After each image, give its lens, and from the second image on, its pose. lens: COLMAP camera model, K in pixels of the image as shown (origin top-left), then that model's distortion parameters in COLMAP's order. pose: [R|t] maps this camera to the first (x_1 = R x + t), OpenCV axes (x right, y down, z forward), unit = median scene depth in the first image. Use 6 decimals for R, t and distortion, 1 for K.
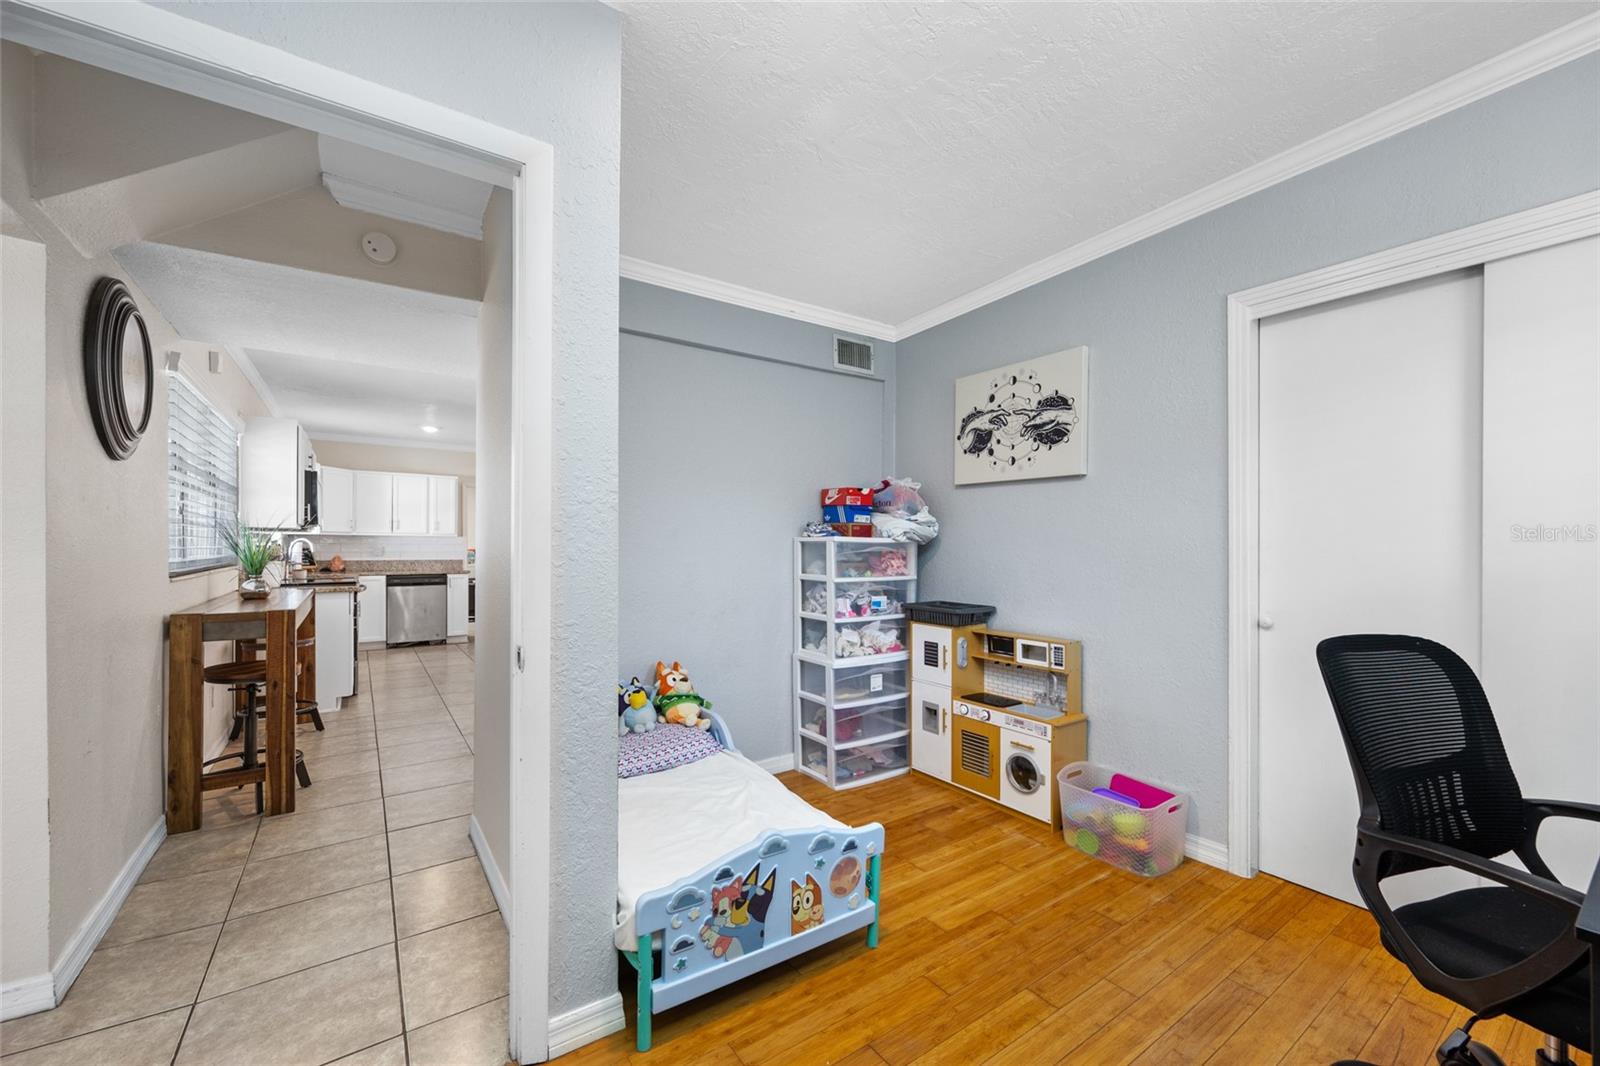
lens RADIAL K [[635.4, 0, 828.1], [0, 635.4, 555.9], [0, 0, 1]] dist [-0.002836, -0.000171]
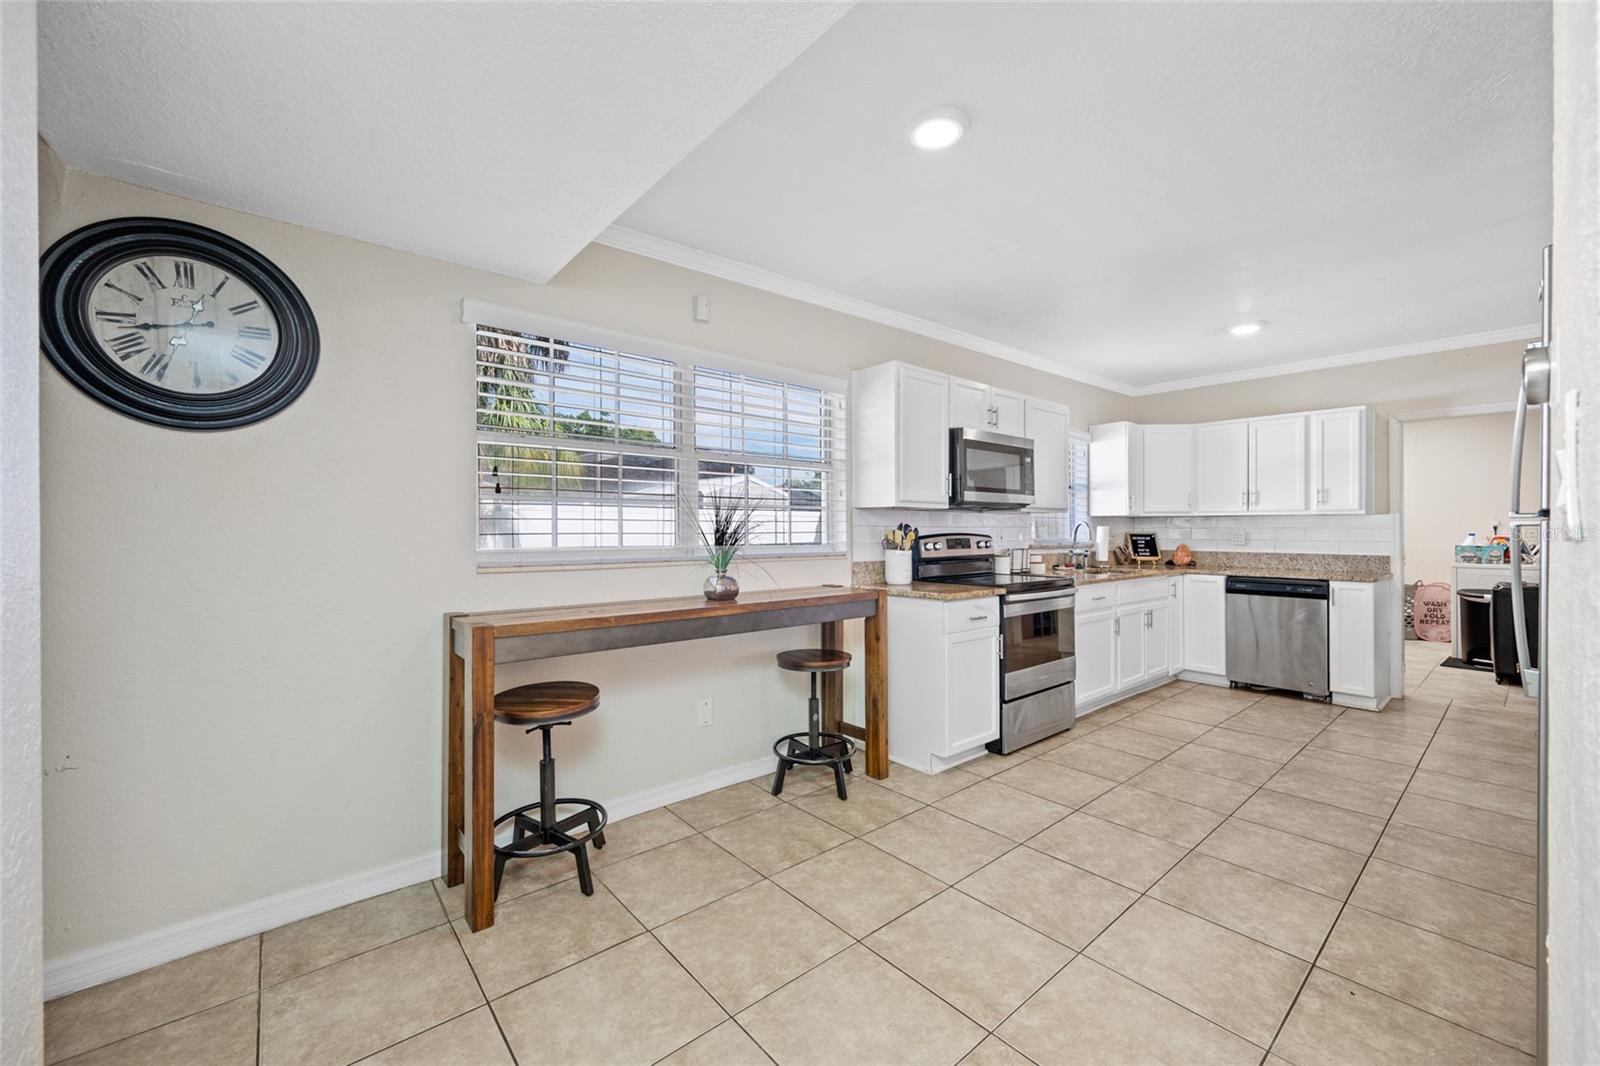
lens RADIAL K [[635.4, 0, 800.1], [0, 635.4, 528.7], [0, 0, 1]] dist [-0.002836, -0.000171]
pose [[0.048367, -0.002807, -0.998826, -0.316152], [-0.014575, 0.999888, -0.003515, -0.043856], [0.998723, 0.014728, 0.048321, 2.538481]]
